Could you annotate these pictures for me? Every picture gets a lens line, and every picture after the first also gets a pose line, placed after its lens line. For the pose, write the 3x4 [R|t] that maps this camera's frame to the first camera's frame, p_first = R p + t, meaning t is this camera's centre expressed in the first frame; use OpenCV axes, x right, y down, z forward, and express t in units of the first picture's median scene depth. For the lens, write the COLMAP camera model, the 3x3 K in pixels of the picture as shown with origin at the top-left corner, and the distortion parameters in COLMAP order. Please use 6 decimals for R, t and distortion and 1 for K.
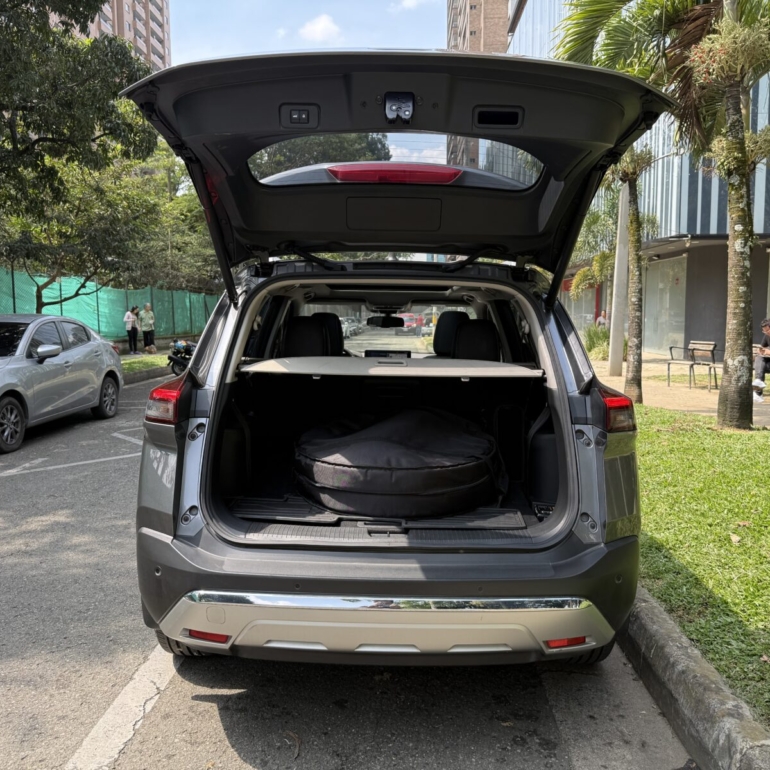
lens RADIAL K [[726.8, 0, 385.0], [0, 726.8, 385.0], [0, 0, 1]] dist [0.175332, -0.369143]
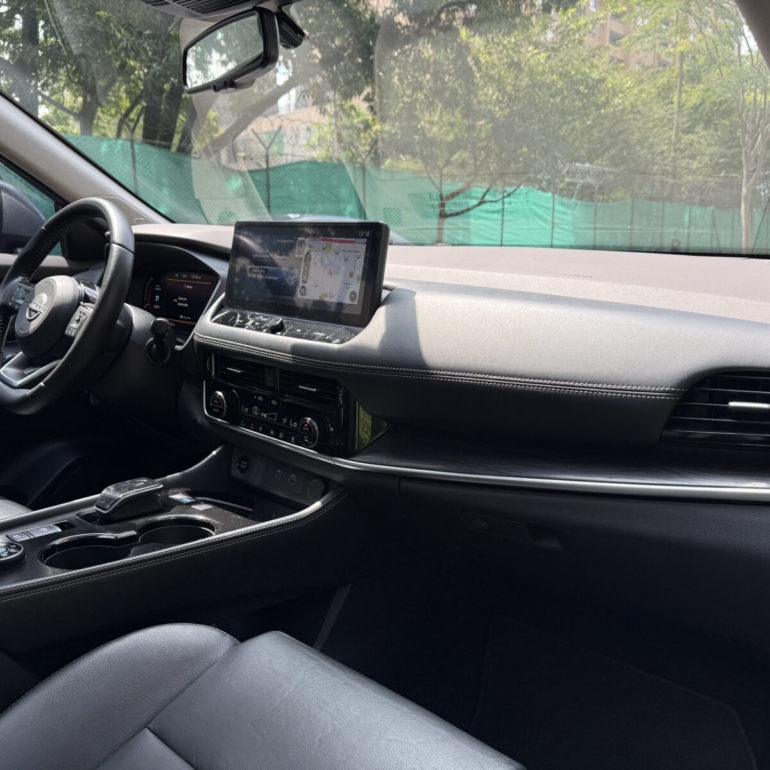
lens RADIAL K [[726.8, 0, 385.0], [0, 726.8, 385.0], [0, 0, 1]] dist [0.175332, -0.369143]
pose [[0.757127, 0.124323, -0.641328, 0.030505], [-0.063120, 0.991053, 0.117601, -0.004876], [0.650211, -0.048558, 0.758200, 0.160343]]
